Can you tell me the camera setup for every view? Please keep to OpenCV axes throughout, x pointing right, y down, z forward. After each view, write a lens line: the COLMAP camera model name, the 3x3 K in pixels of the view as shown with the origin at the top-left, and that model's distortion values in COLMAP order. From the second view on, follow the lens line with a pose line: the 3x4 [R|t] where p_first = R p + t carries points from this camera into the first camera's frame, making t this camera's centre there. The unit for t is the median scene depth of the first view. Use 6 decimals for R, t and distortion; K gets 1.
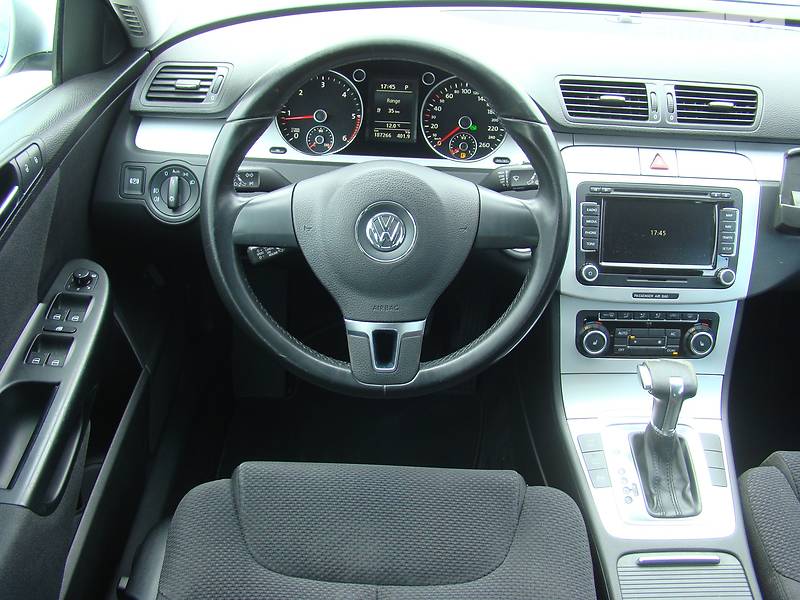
lens RADIAL K [[748.8, 0, 400.0], [0, 748.8, 300.0], [0, 0, 1]] dist [-0.164538, 0.096391]
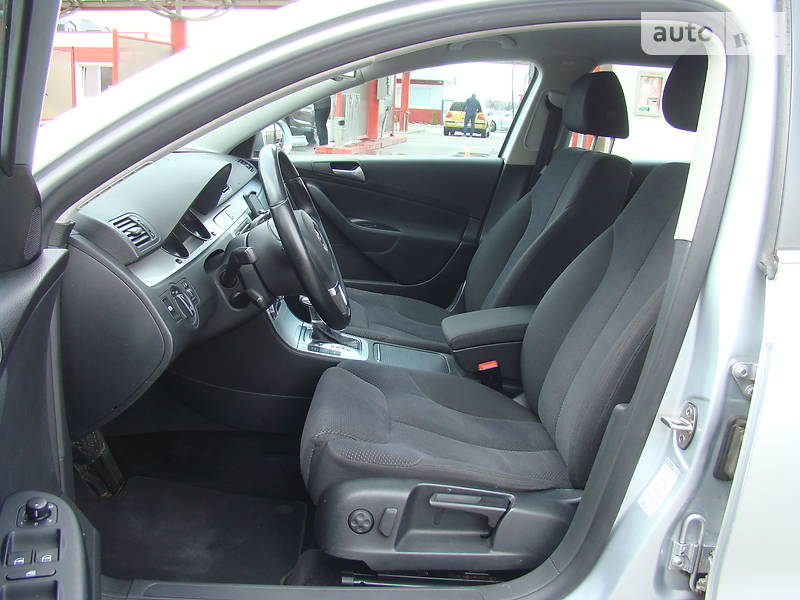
lens RADIAL K [[748.8, 0, 400.0], [0, 748.8, 300.0], [0, 0, 1]] dist [-0.164538, 0.096391]
pose [[-0.052873, -0.290118, 0.955529, -1.511301], [0.539600, 0.796843, 0.271796, -0.296435], [-0.840260, 0.529974, 0.114416, 0.544870]]
